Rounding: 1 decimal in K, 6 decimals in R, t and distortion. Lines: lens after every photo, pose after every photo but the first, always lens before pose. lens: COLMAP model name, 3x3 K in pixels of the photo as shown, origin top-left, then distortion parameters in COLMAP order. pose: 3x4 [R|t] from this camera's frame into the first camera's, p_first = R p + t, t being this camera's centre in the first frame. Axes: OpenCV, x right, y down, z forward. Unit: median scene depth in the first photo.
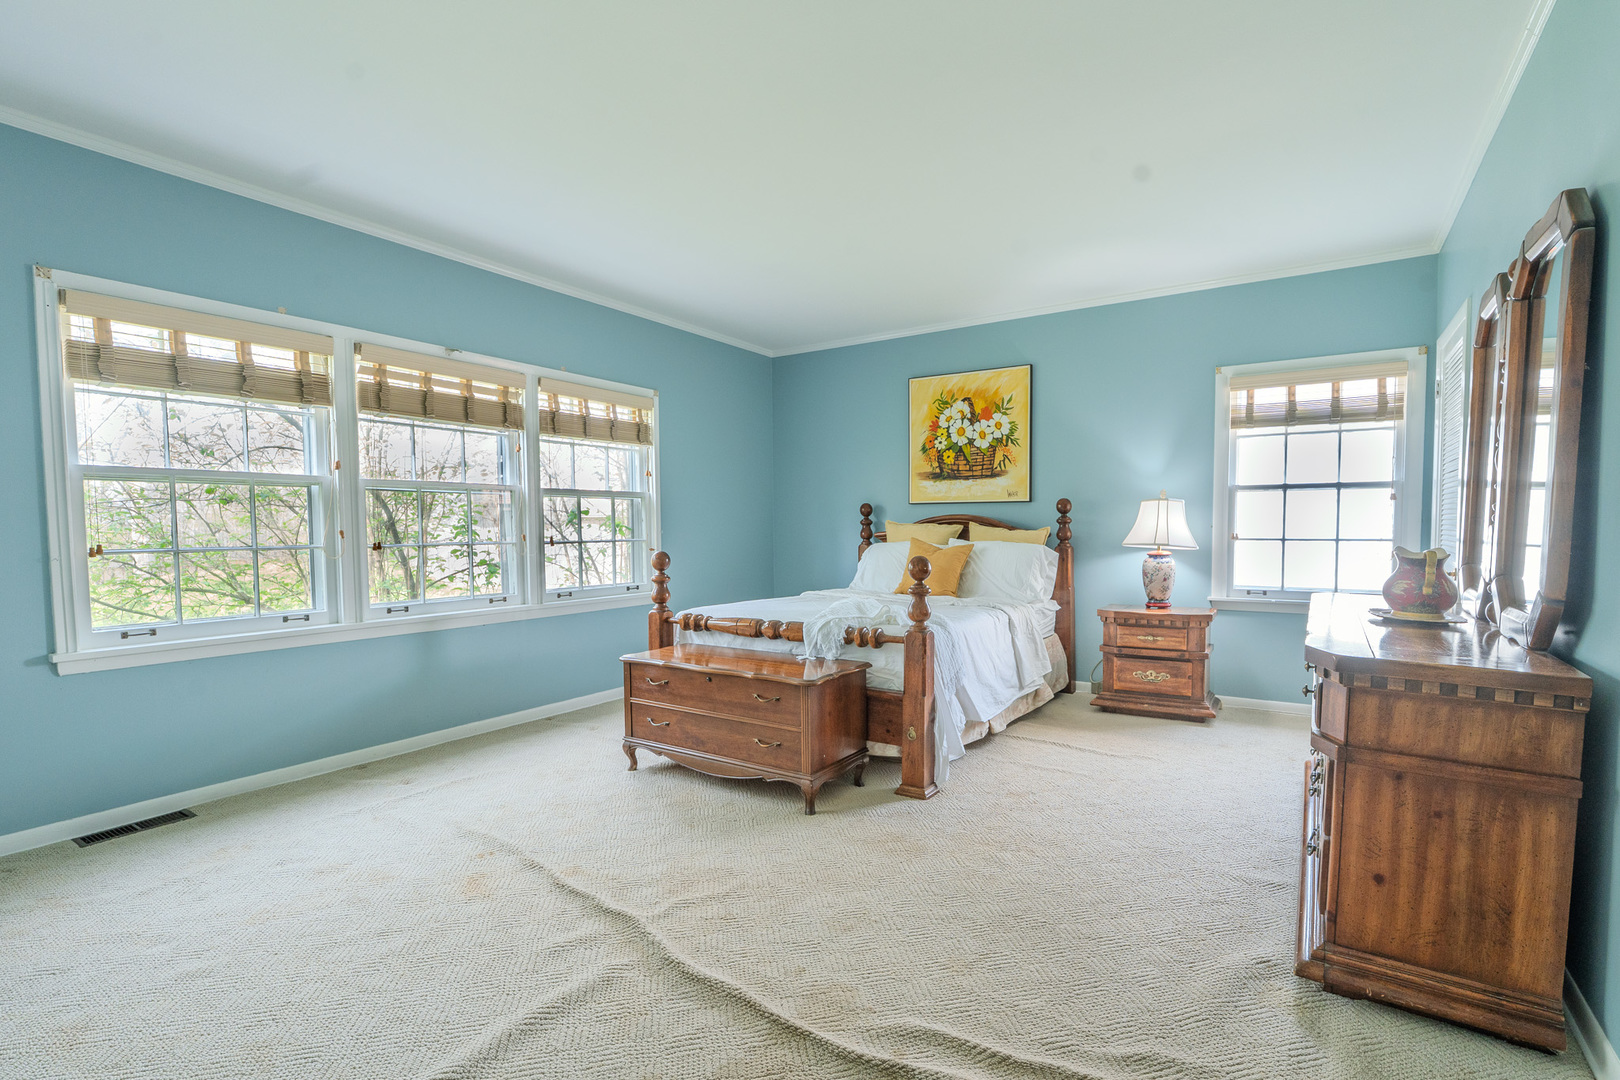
lens RADIAL K [[742.8, 0, 817.1], [0, 742.8, 560.5], [0, 0, 1]] dist [-0.002112, -0.000231]
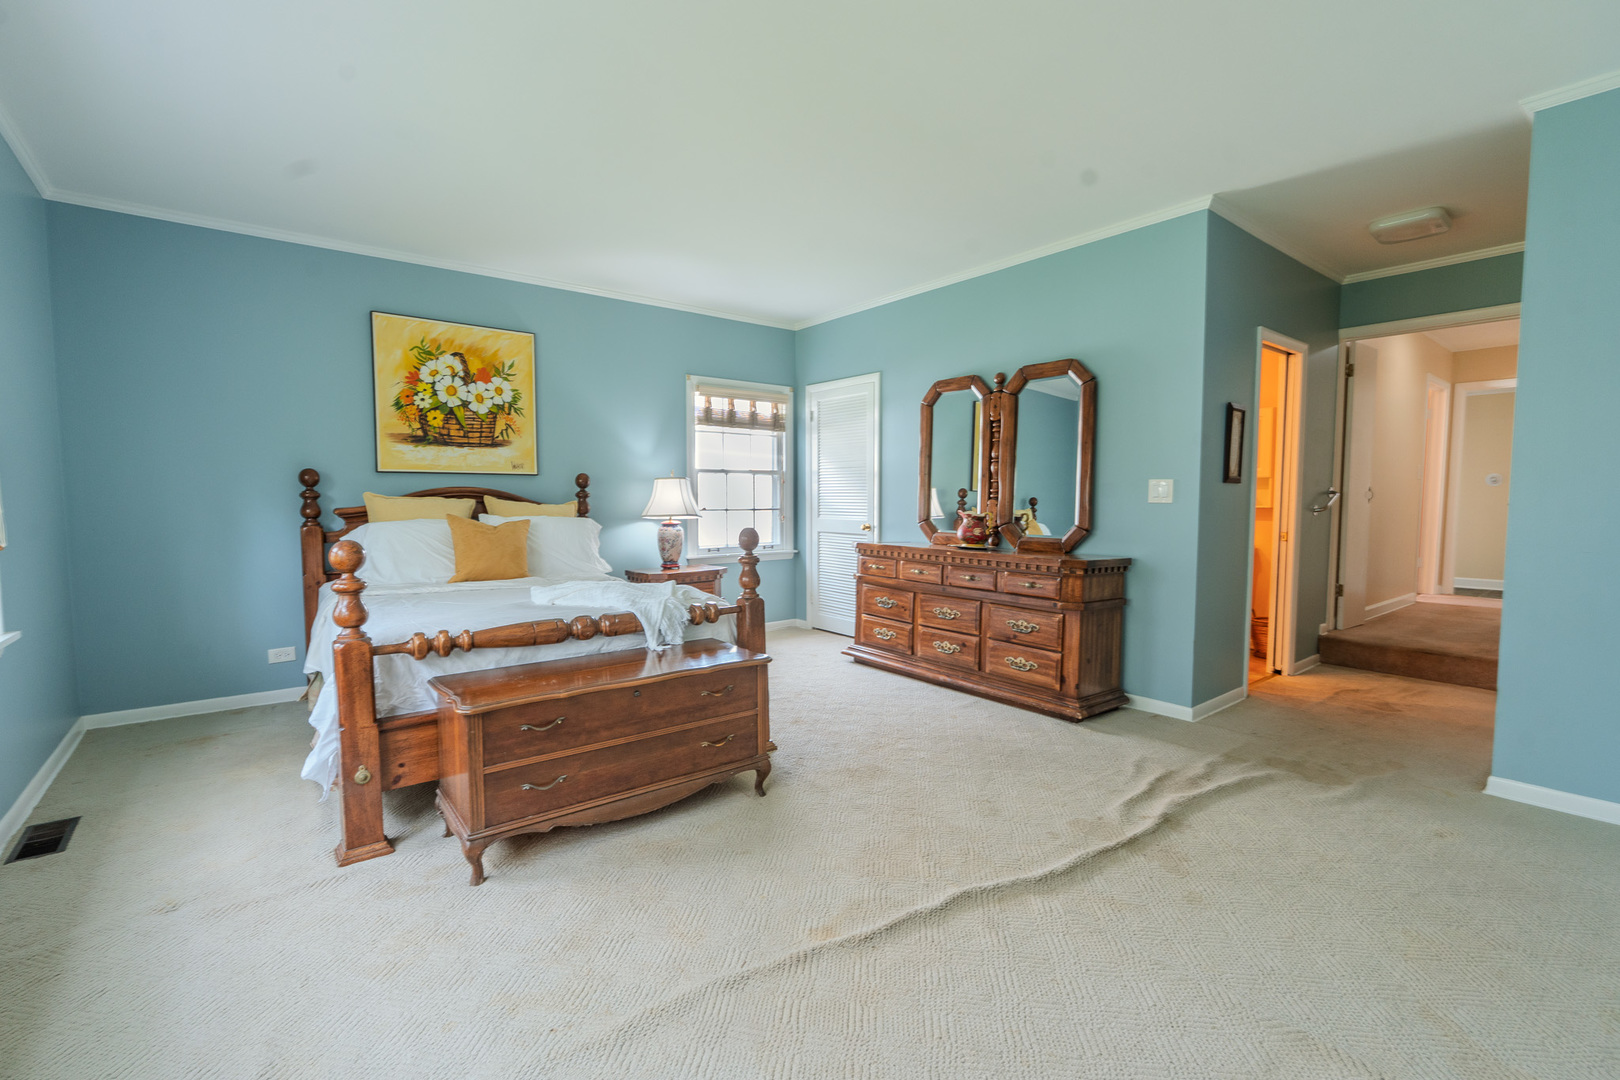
lens RADIAL K [[718.5, 0, 810.0], [0, 718.5, 540.0], [0, 0, 1]] dist [-0.002712, -0.000233]
pose [[0.324311, -0.051960, 0.944522, -0.478372], [0.045925, 0.998178, 0.039143, -0.014205], [-0.944835, 0.030683, 0.326106, 0.347344]]
